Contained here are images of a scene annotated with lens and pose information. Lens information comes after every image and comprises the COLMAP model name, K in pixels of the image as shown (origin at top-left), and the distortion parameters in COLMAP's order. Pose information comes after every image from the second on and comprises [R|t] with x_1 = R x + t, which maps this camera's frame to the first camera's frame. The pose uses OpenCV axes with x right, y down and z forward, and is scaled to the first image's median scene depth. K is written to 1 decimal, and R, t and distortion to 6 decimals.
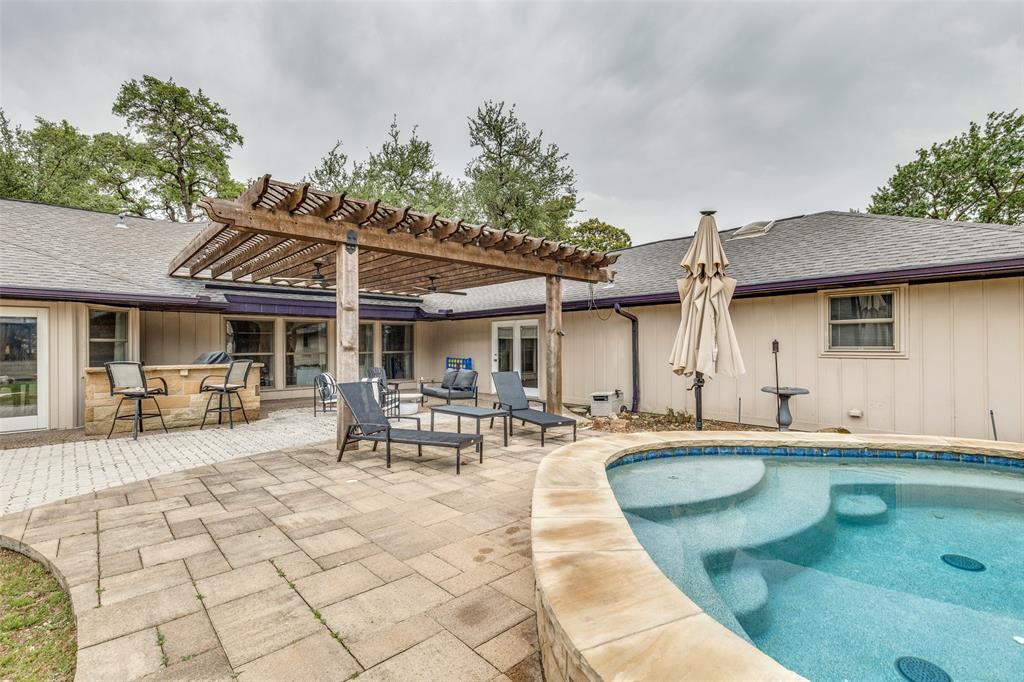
lens RADIAL K [[463.2, 0, 512.7], [0, 463.2, 346.3], [0, 0, 1]] dist [0.000430, -0.000364]
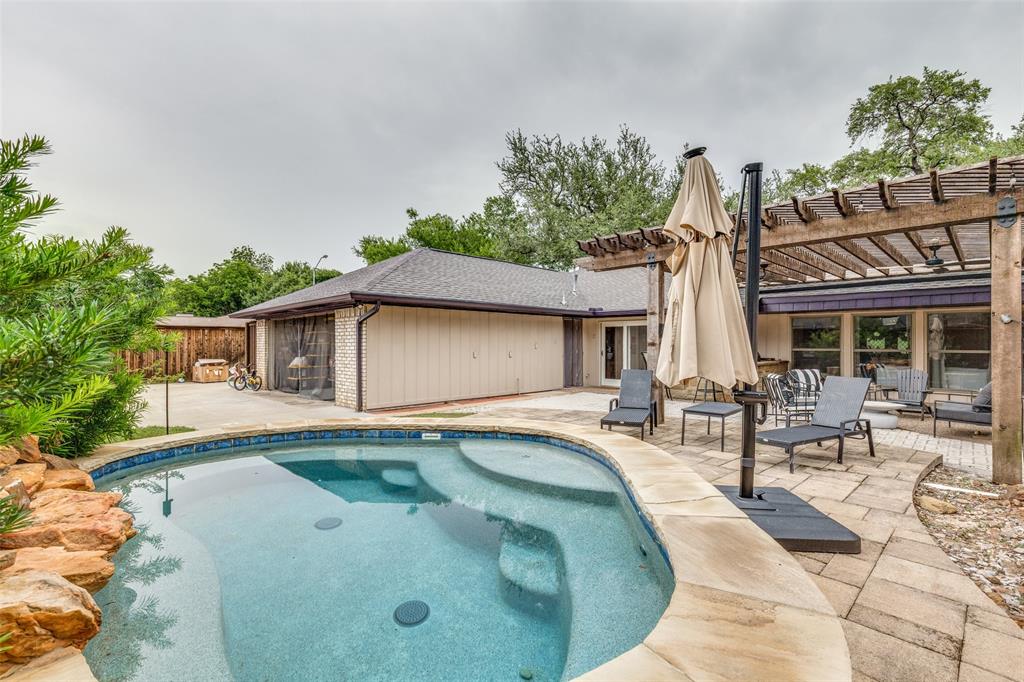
lens RADIAL K [[463.2, 0, 512.7], [0, 463.2, 346.3], [0, 0, 1]] dist [0.000430, -0.000364]
pose [[0.027088, 0.007827, -0.999602, 0.411836], [-0.004505, 0.999960, 0.007708, 0.002528], [0.999623, 0.004295, 0.027122, 0.263142]]
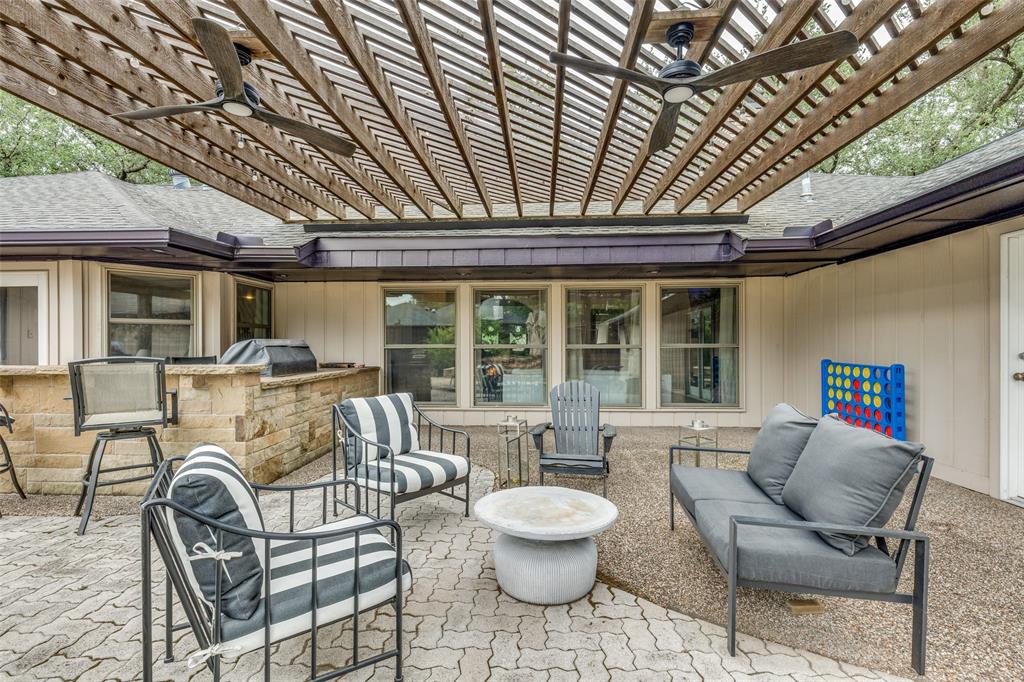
lens RADIAL K [[463.2, 0, 512.7], [0, 463.2, 346.3], [0, 0, 1]] dist [0.000430, -0.000364]
pose [[0.692249, 0.003493, -0.721650, -0.047067], [-0.001562, 0.999993, 0.003342, 0.012069], [0.721657, -0.001187, 0.692250, 0.607291]]
